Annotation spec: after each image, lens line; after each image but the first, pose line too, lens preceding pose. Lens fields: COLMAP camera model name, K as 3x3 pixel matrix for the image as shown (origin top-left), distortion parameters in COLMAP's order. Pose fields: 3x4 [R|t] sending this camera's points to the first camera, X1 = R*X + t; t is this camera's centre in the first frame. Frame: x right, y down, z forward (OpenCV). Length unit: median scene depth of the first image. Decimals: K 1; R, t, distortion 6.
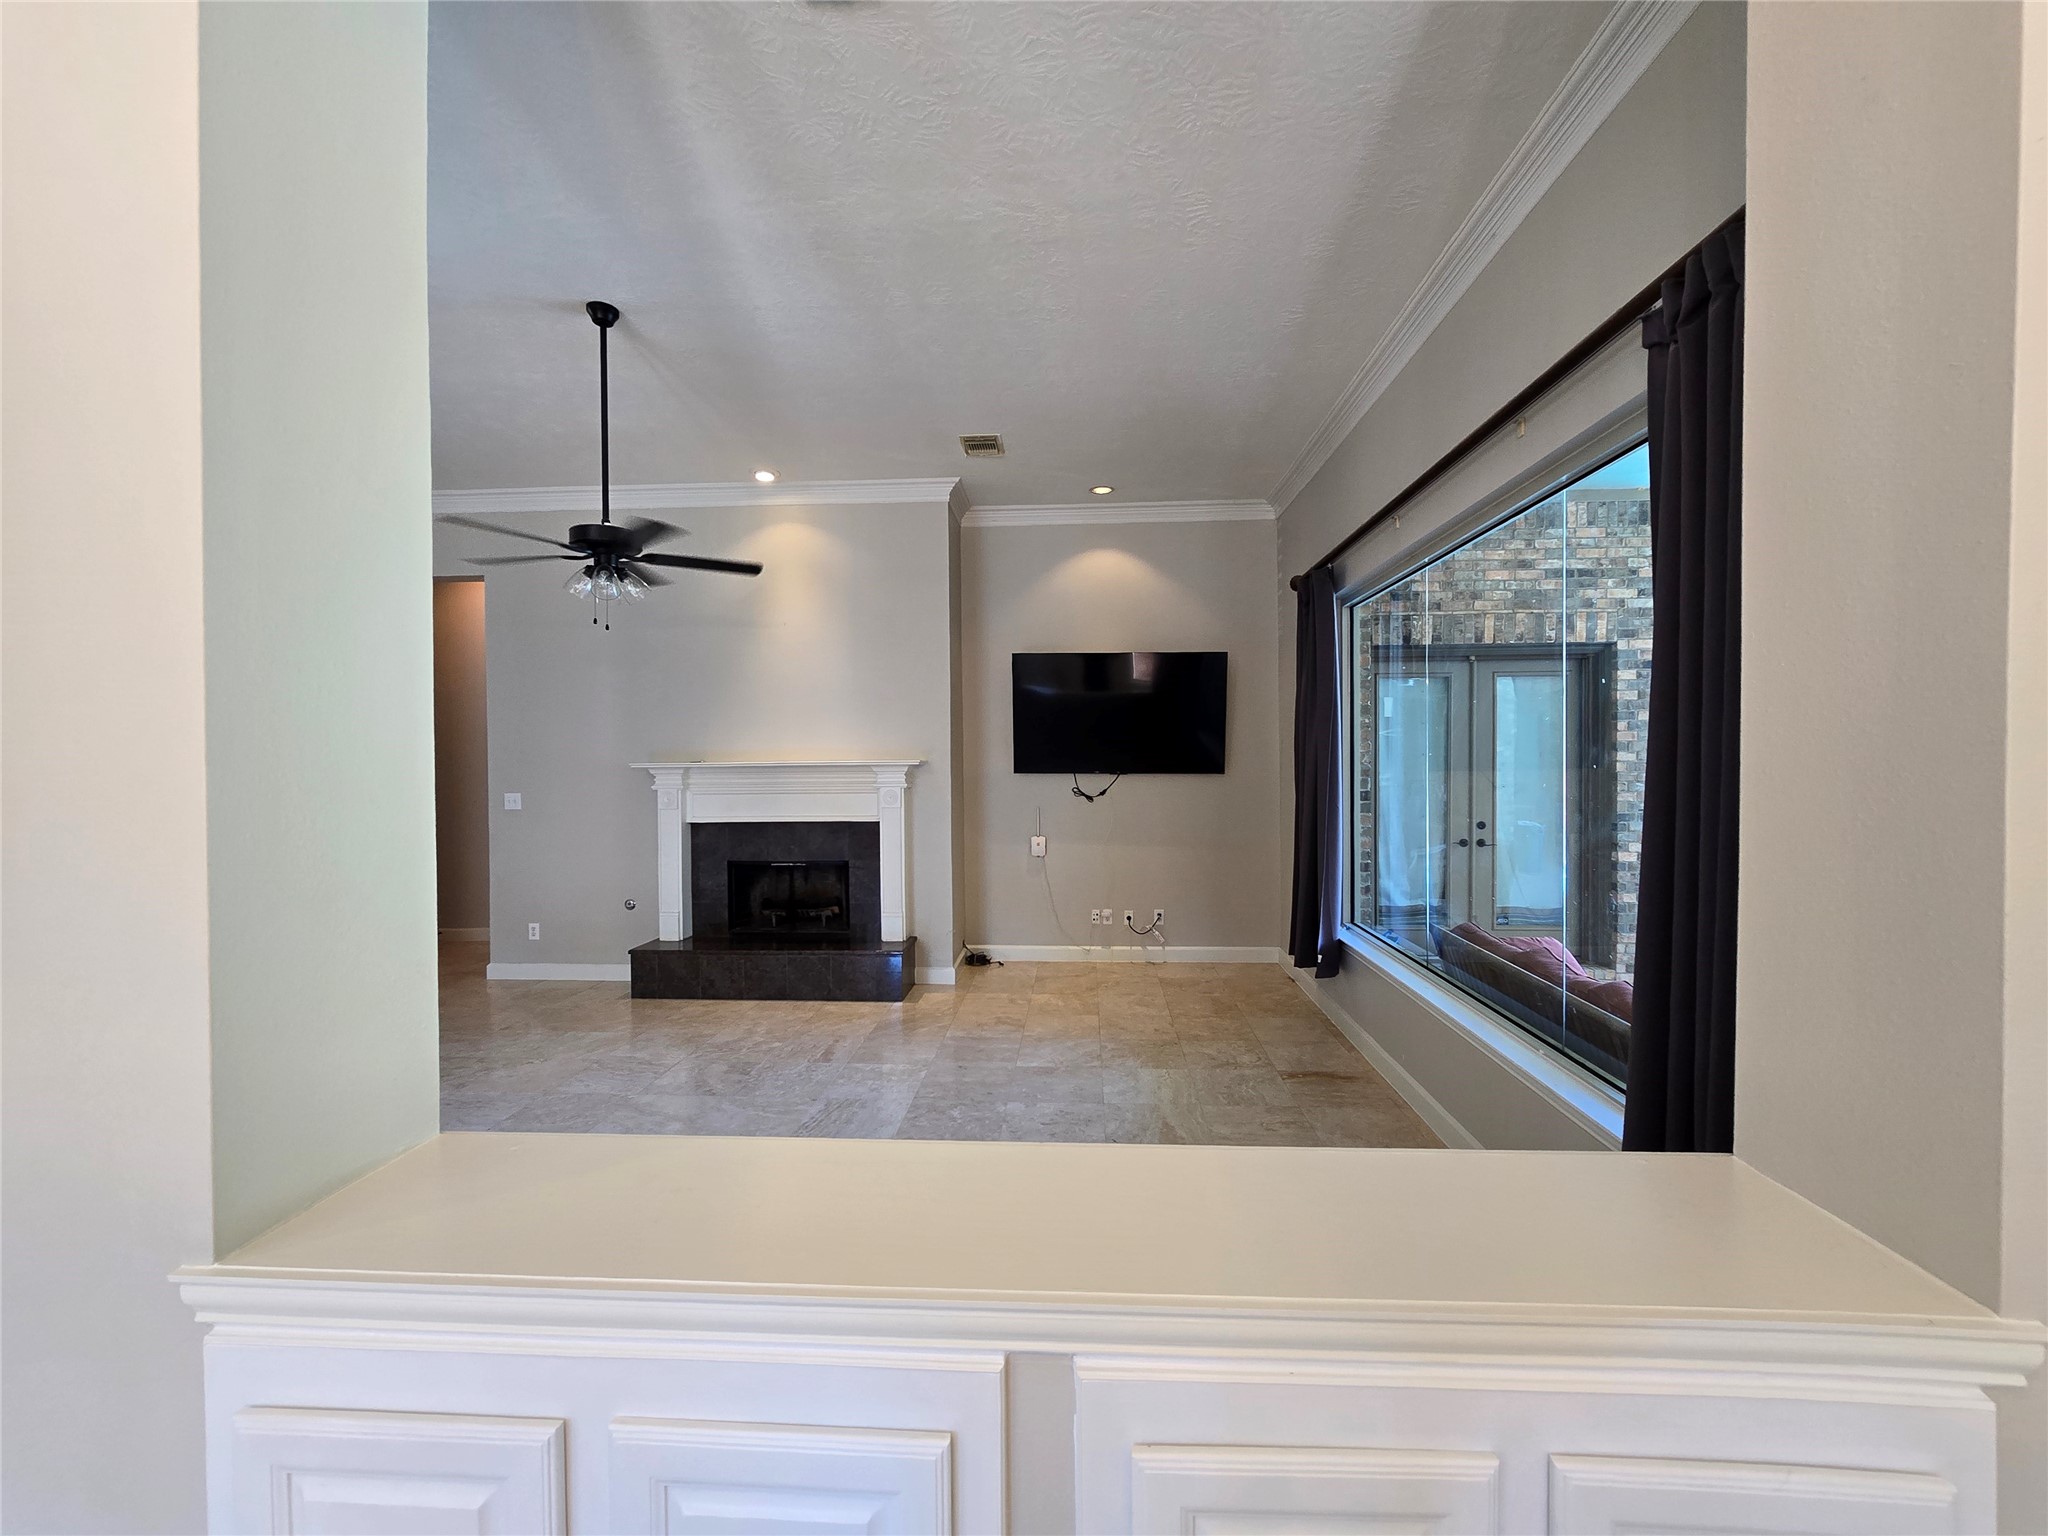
lens RADIAL K [[838.0, 0, 1031.0], [0, 838.0, 769.8], [0, 0, 1]] dist [-0.006093, 0.001369]
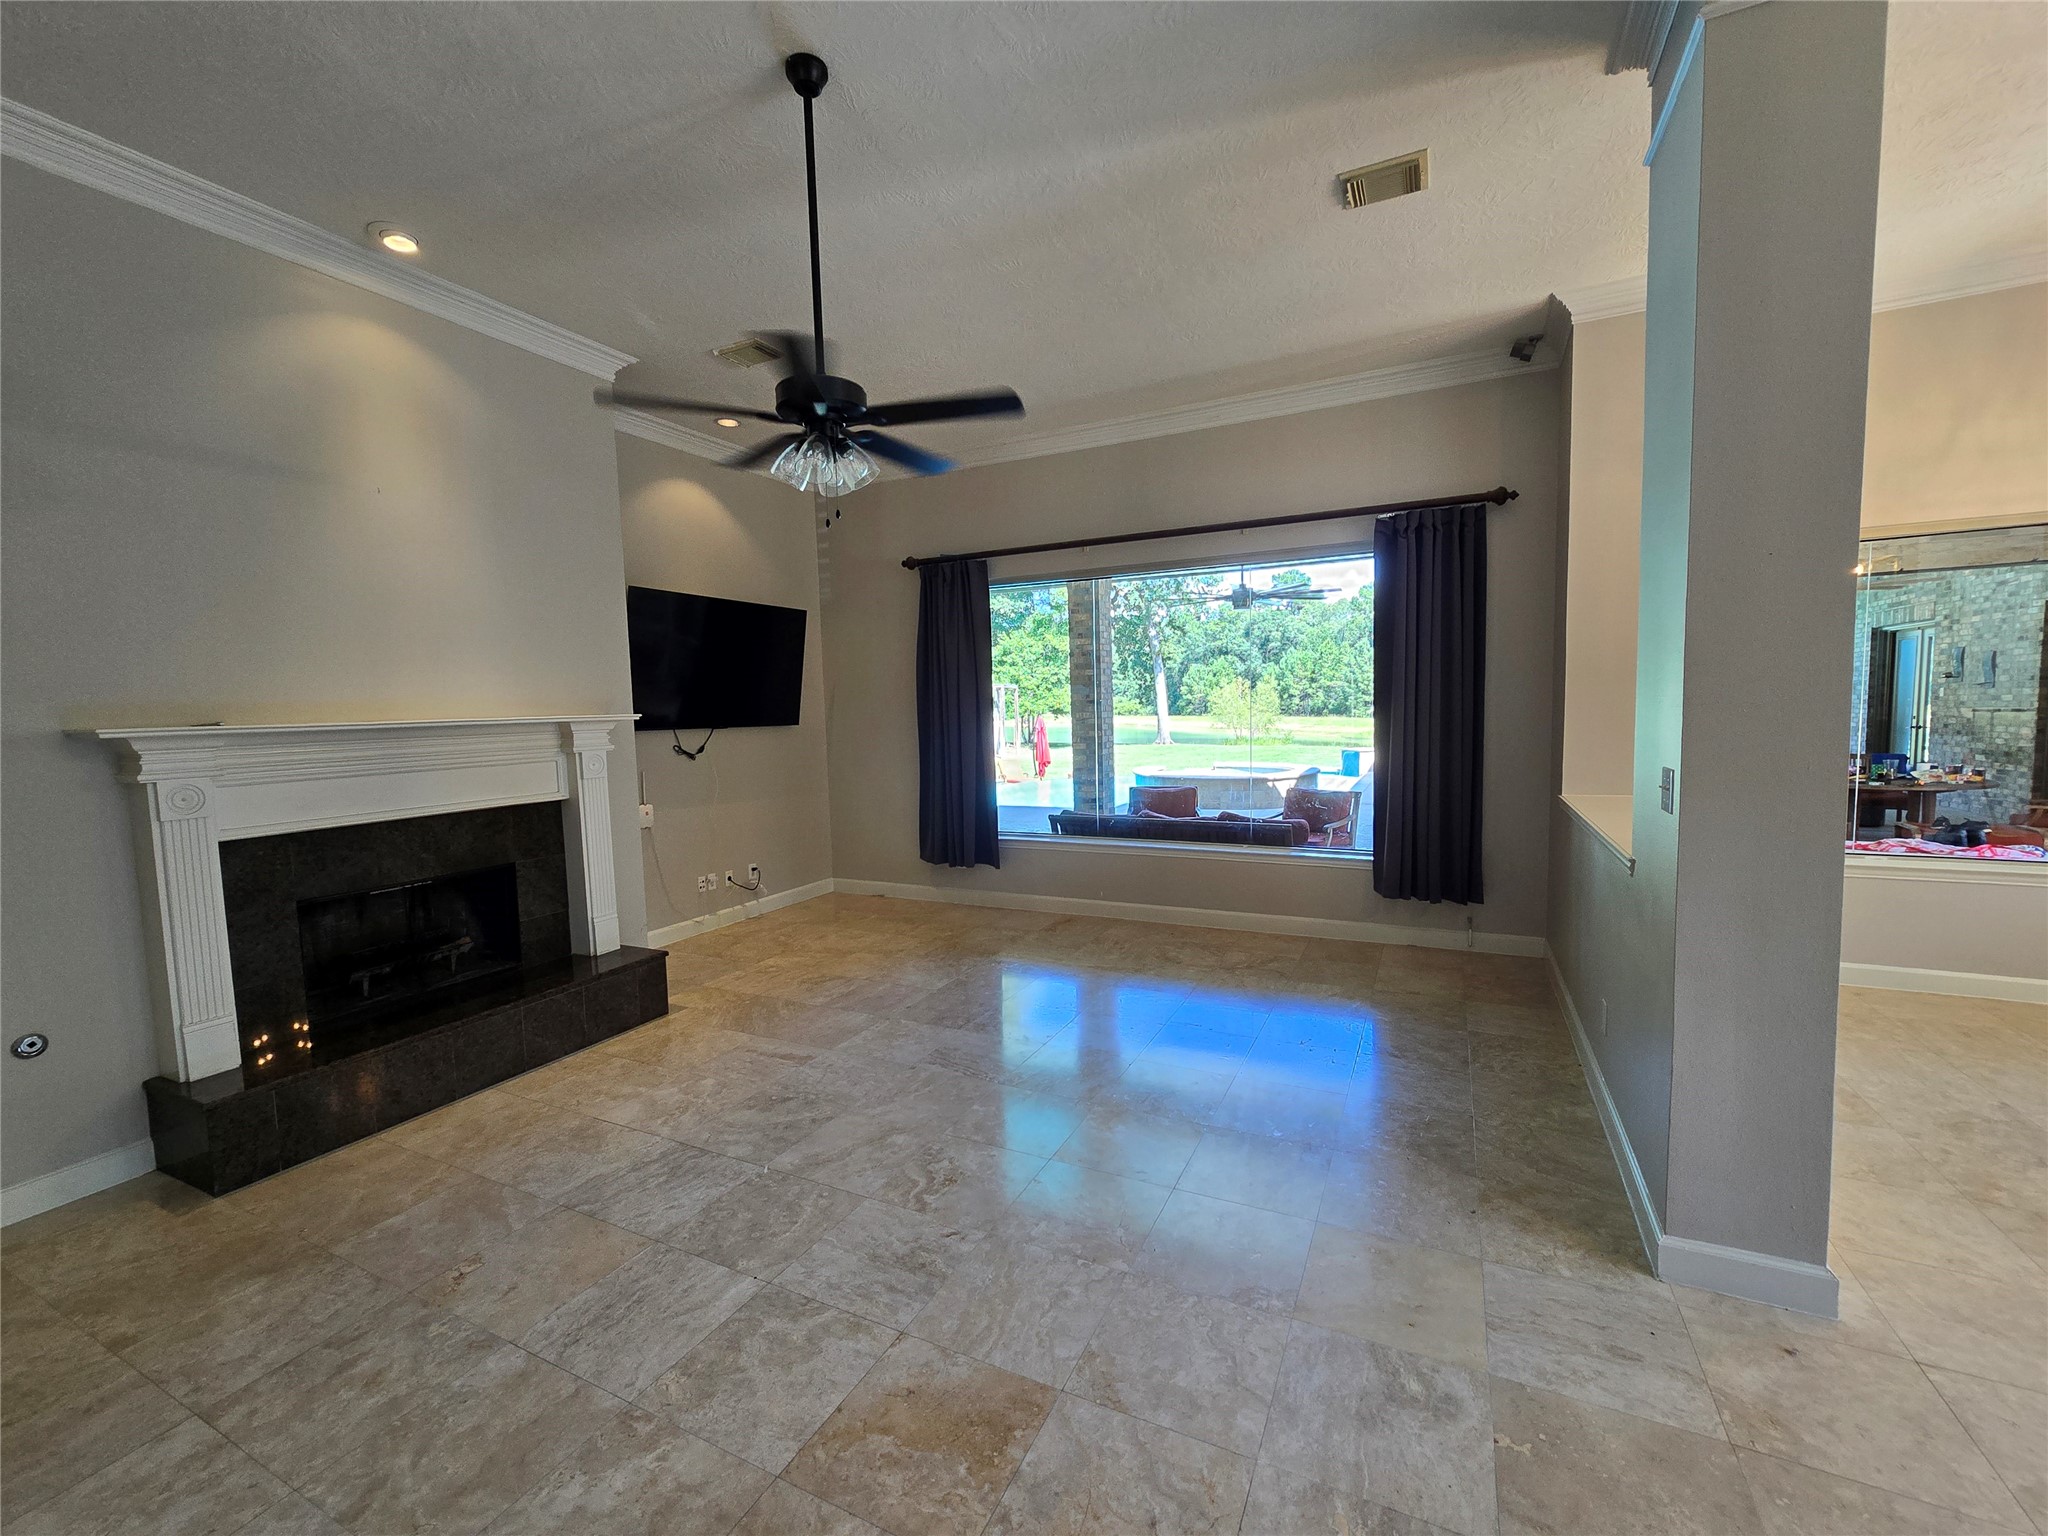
lens RADIAL K [[838.0, 0, 1040.9], [0, 838.0, 769.5], [0, 0, 1]] dist [-0.006093, 0.001369]
pose [[0.386052, -0.074342, 0.919477, -0.703246], [0.037260, 0.997191, 0.064981, 0.004095], [-0.921724, 0.009174, 0.387737, 0.339813]]
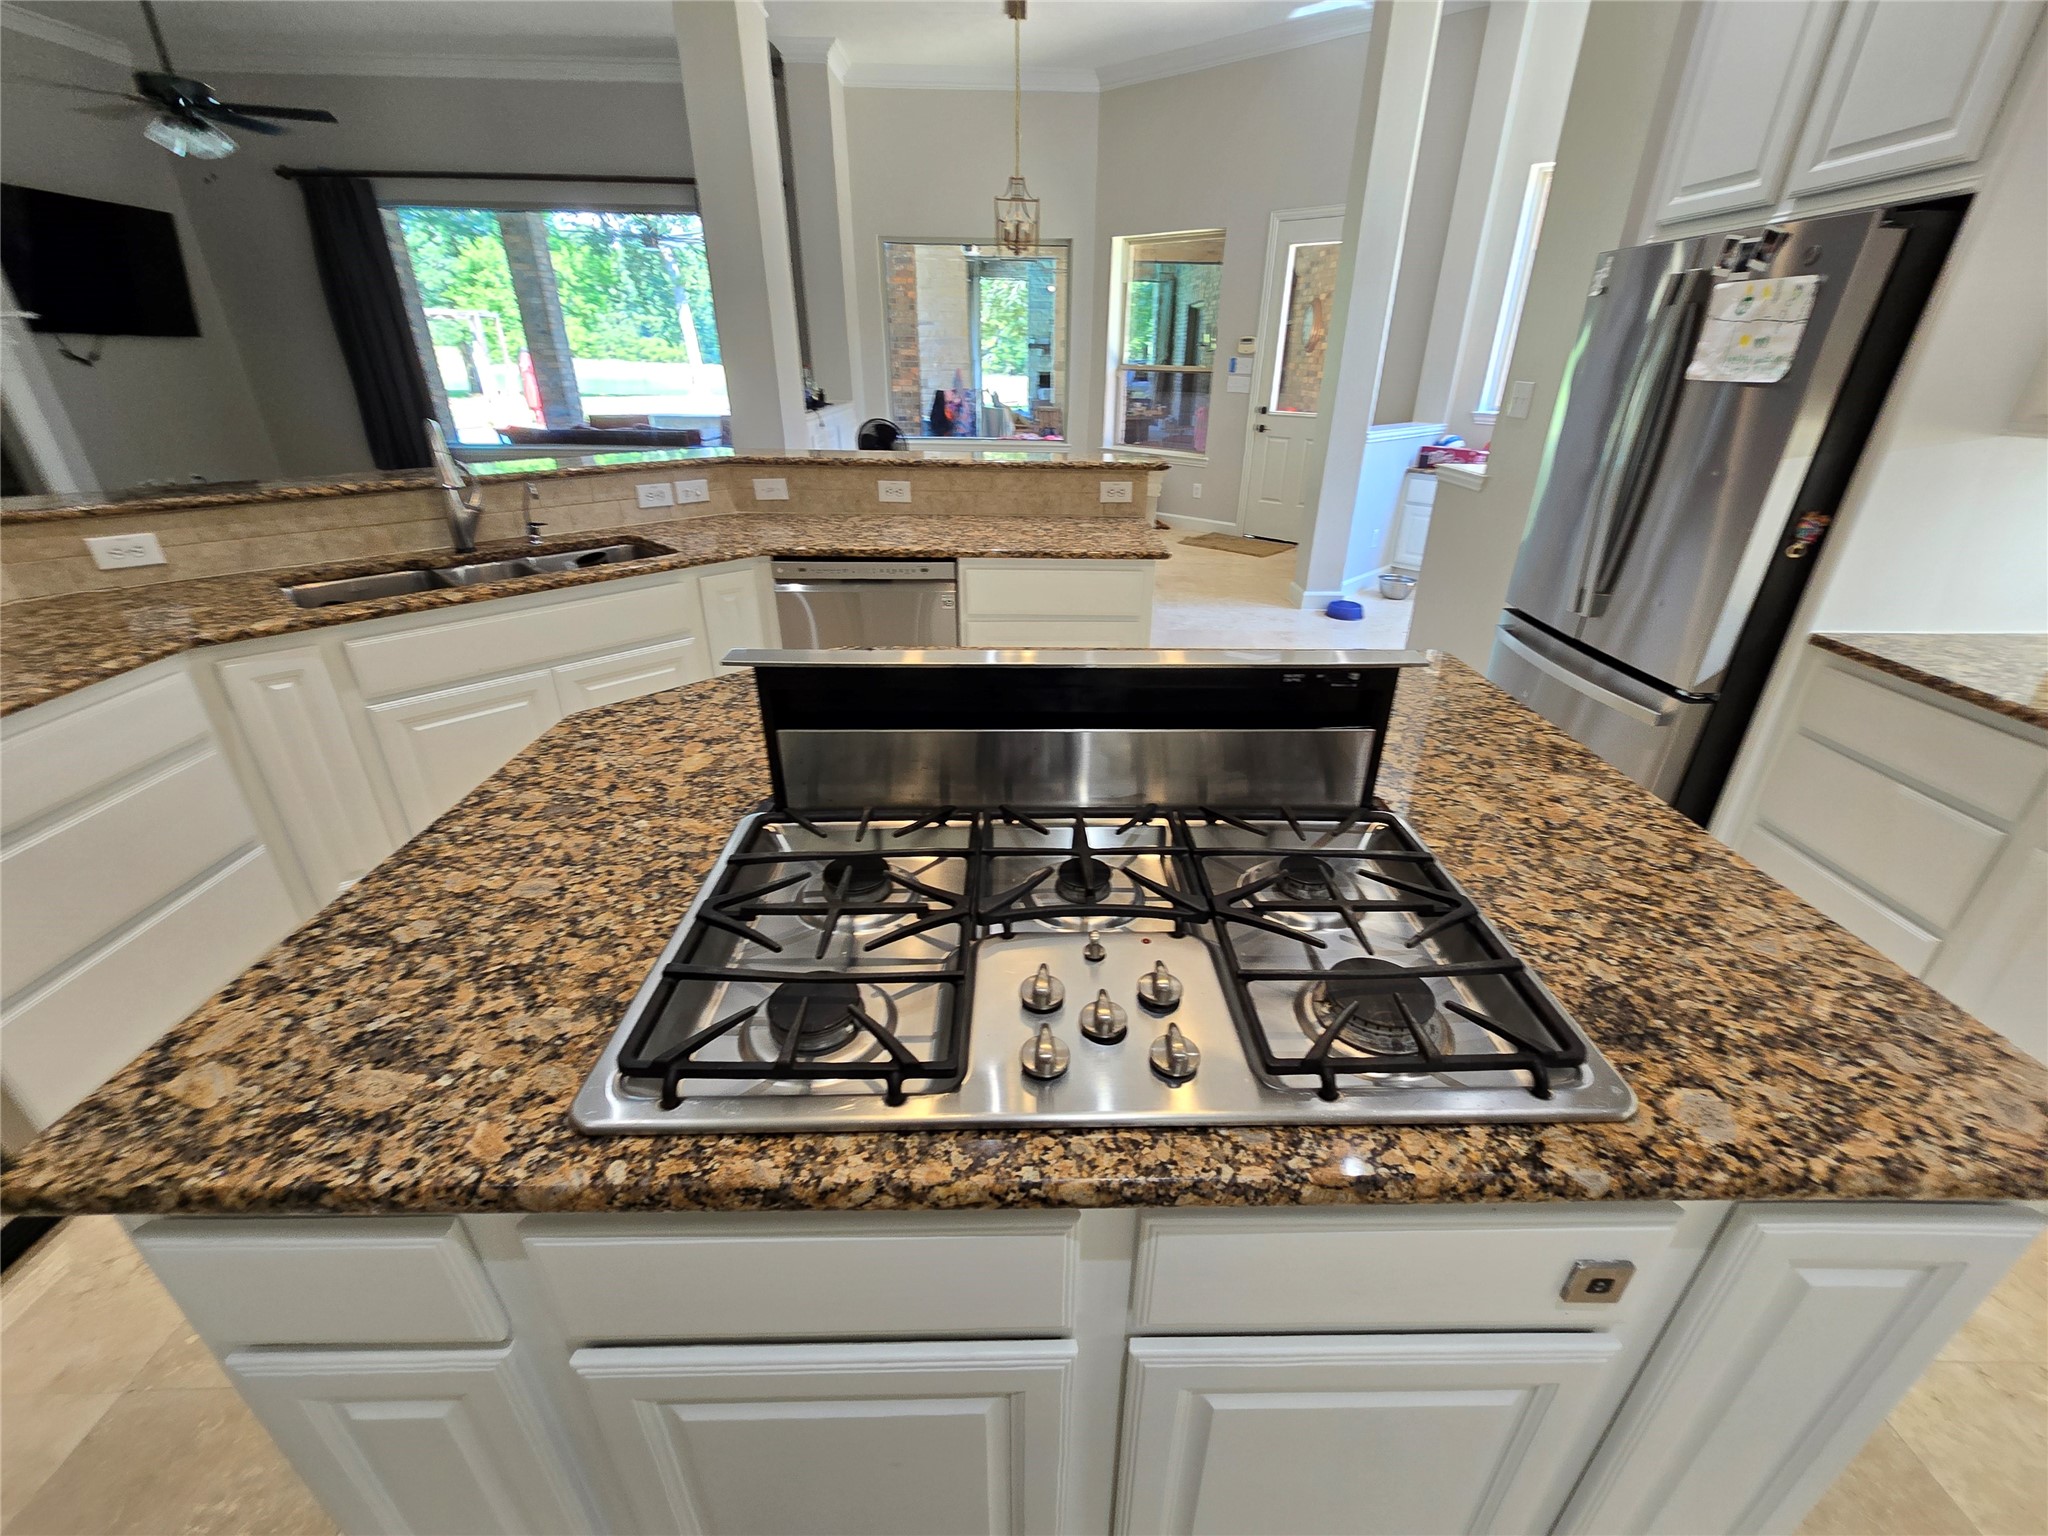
lens RADIAL K [[838.0, 0, 1048.3], [0, 838.0, 776.0], [0, 0, 1]] dist [-0.006093, 0.001369]
pose [[-0.084438, -0.443846, 0.892116, -1.259097], [-0.001891, 0.895383, 0.445292, 0.036053], [-0.996427, 0.035912, -0.076444, -0.033924]]
